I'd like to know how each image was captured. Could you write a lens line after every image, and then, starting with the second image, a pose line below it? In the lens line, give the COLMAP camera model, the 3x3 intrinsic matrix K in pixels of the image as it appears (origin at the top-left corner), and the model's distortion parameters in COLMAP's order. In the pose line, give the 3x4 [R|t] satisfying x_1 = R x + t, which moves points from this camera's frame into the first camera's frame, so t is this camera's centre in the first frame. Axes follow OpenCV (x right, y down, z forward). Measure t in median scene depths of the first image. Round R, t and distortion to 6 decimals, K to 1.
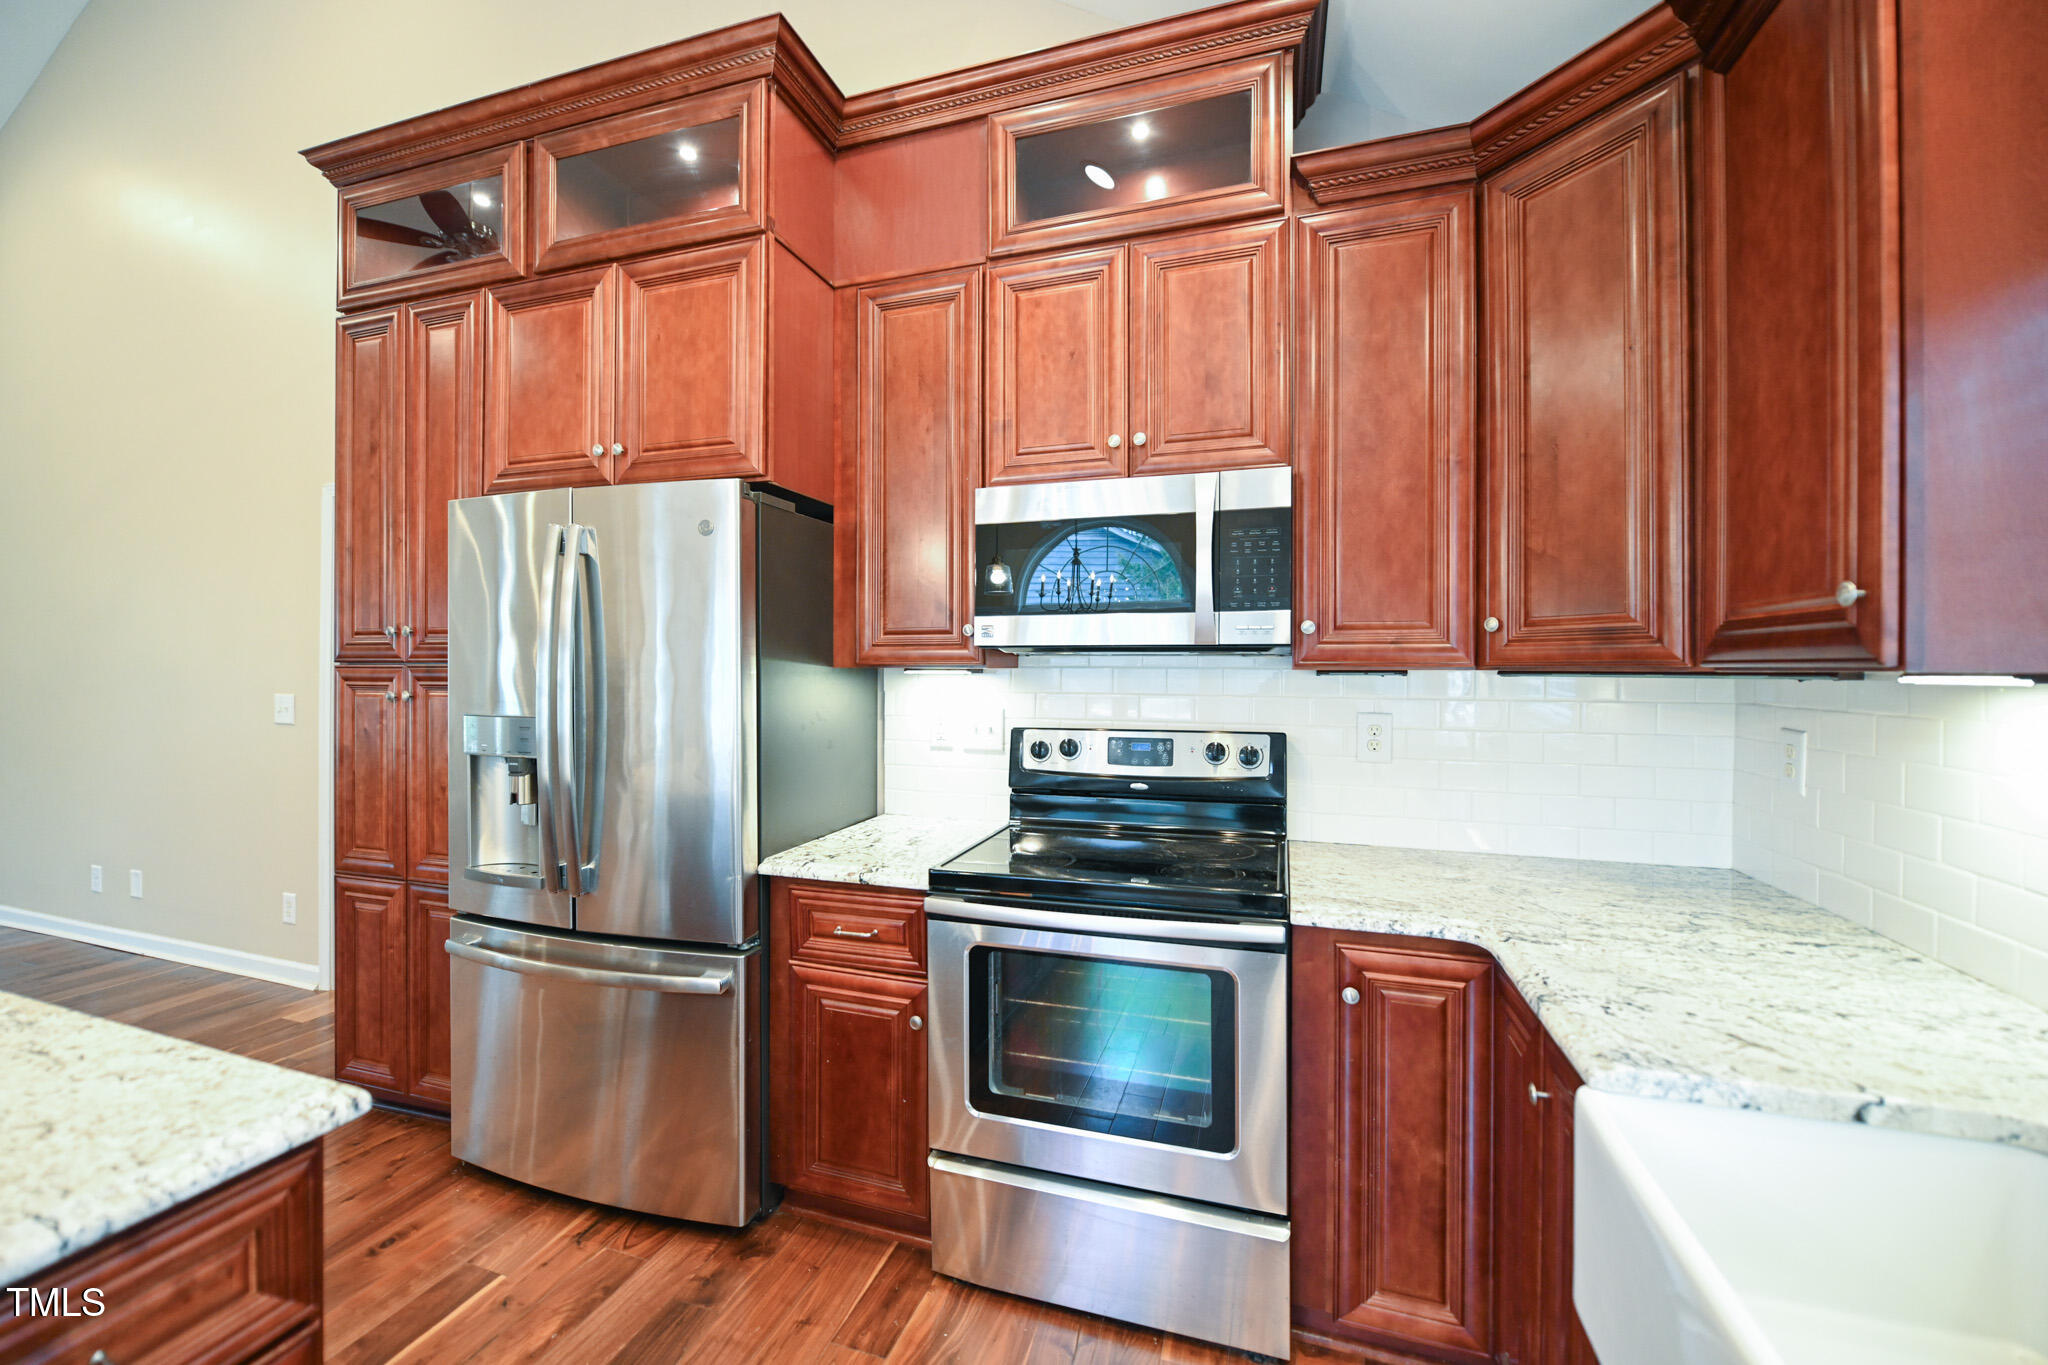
lens RADIAL K [[810.6, 0, 1020.9], [0, 810.6, 667.4], [0, 0, 1]] dist [-0.010726, -0.000352]
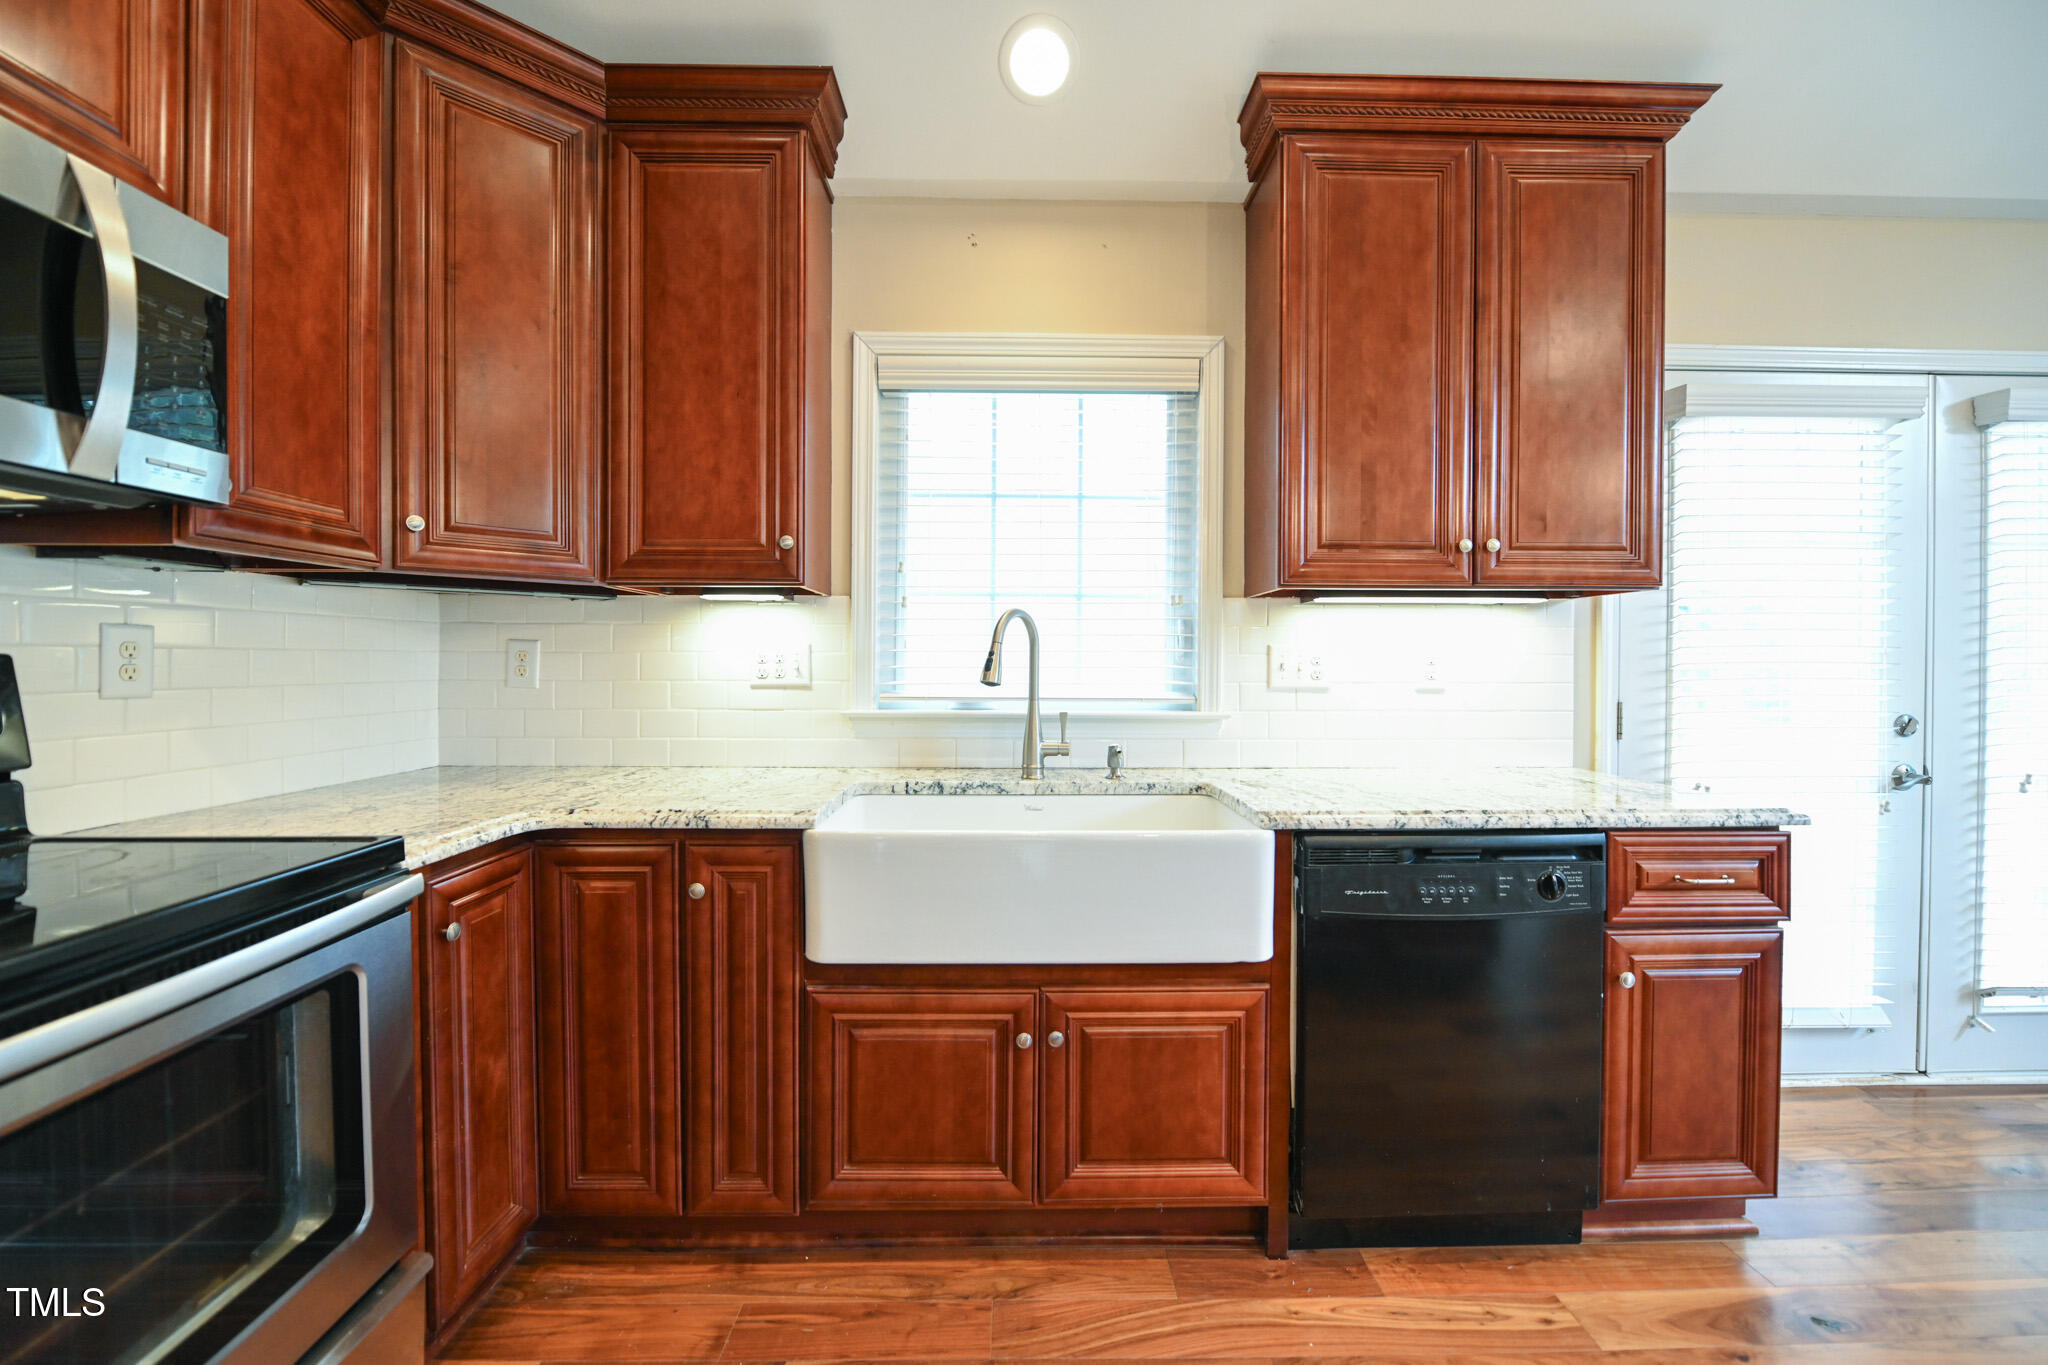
lens RADIAL K [[820.1, 0, 1023.8], [0, 820.1, 667.3], [0, 0, 1]] dist [-0.010523, -0.000563]
pose [[-0.328837, -0.013162, 0.944295, -0.483874], [-0.003444, 0.999913, 0.012737, 0.088533], [-0.944381, 0.000936, -0.328853, 0.568396]]
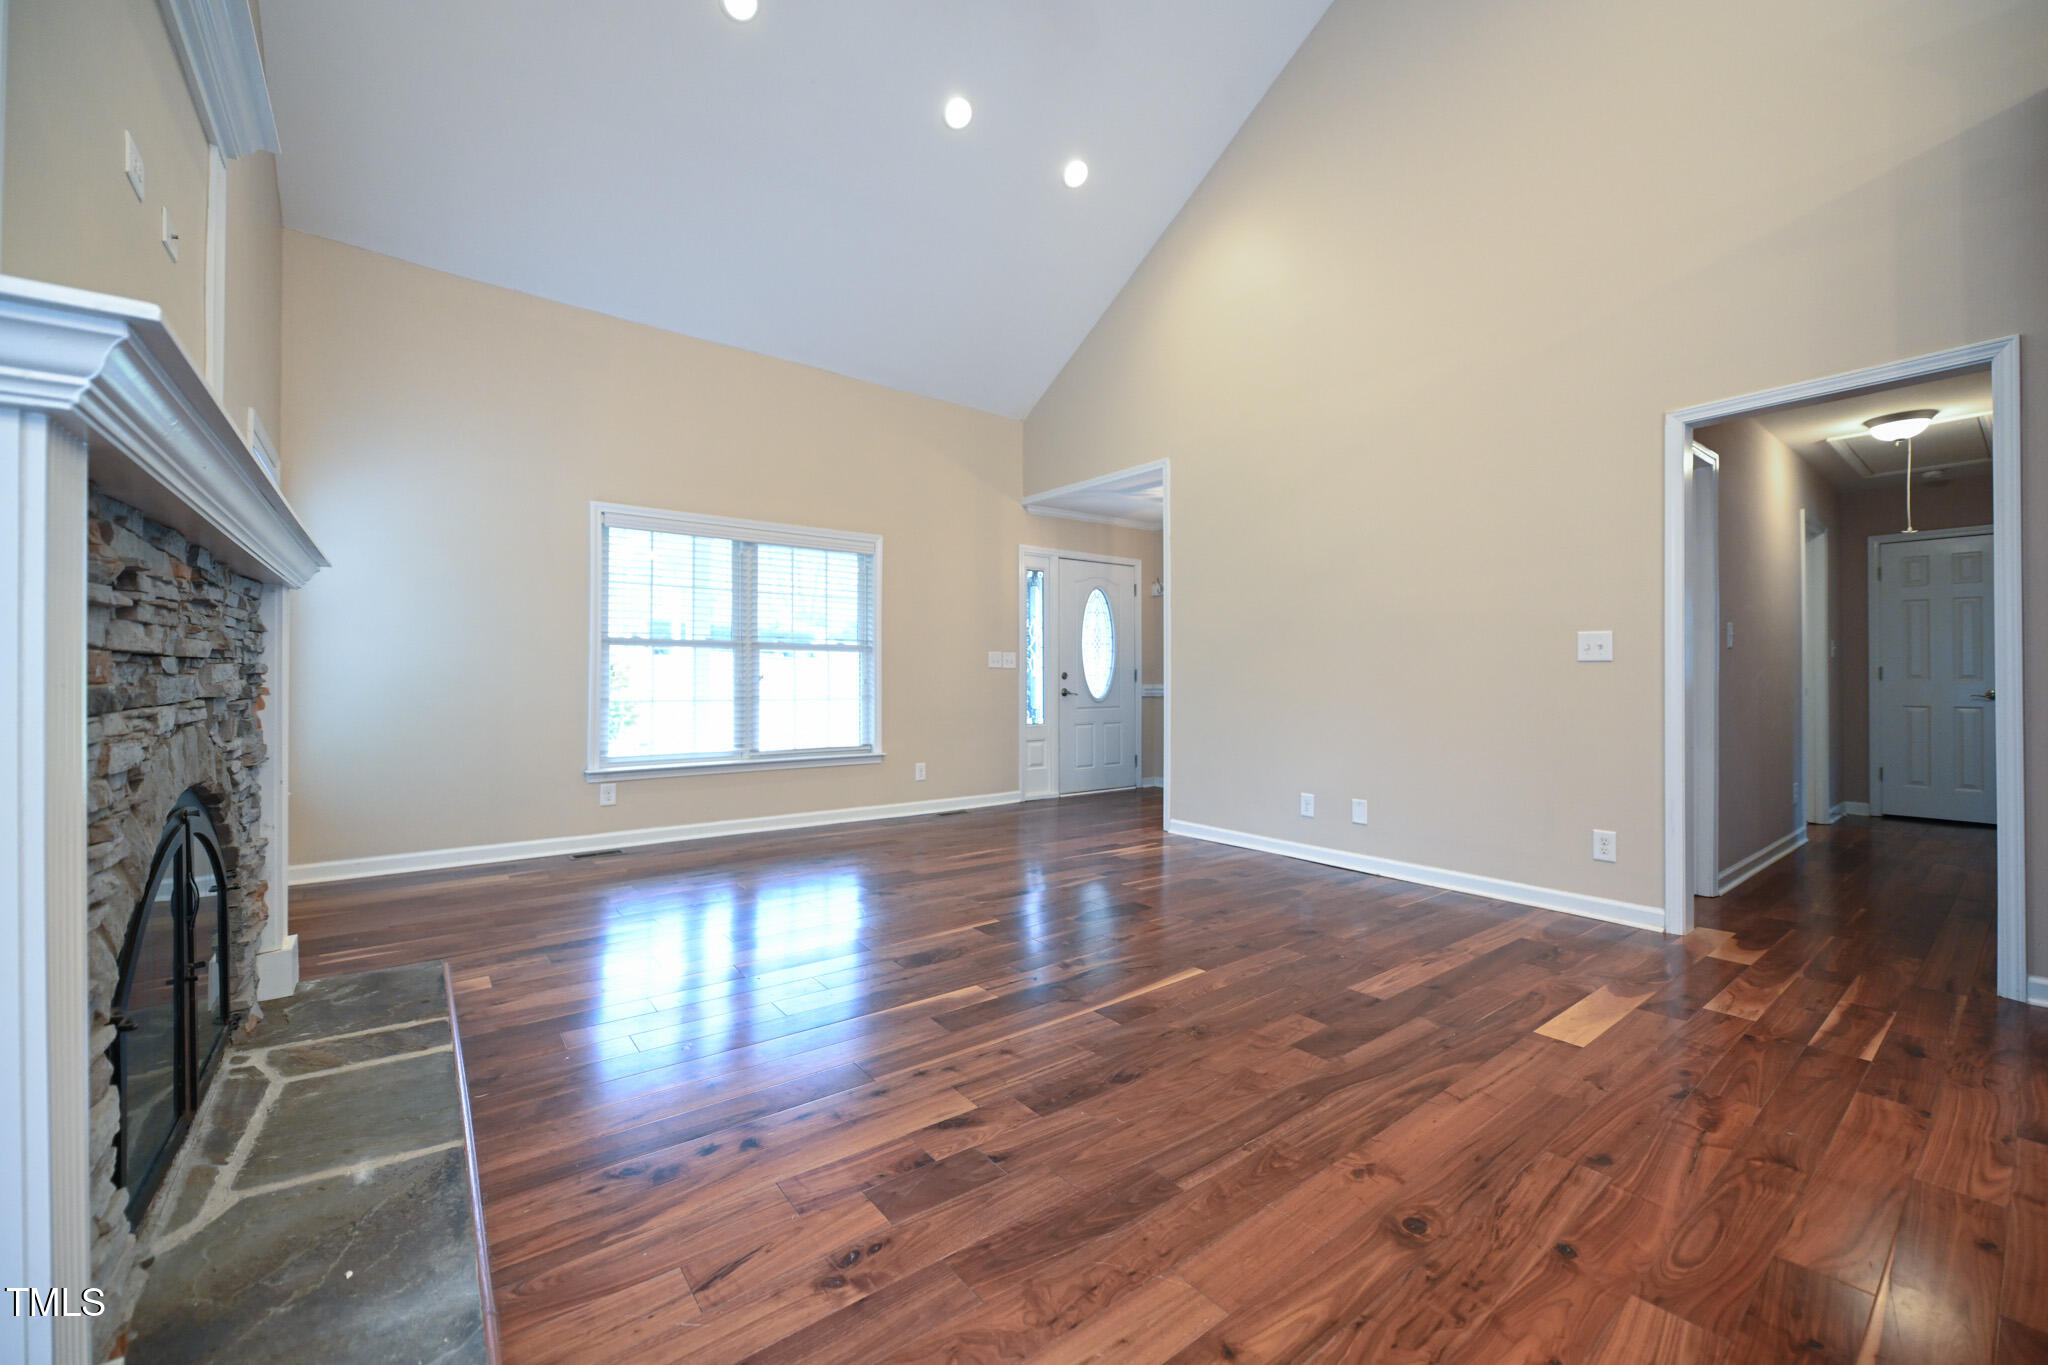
lens RADIAL K [[805.5, 0, 1023.6], [0, 805.5, 669.0], [0, 0, 1]] dist [-0.007023, -0.000088]
pose [[0.827307, -0.009808, -0.561664, -1.708469], [0.001947, 0.999892, -0.014591, 0.169280], [0.561747, 0.010978, 0.827236, -0.422828]]
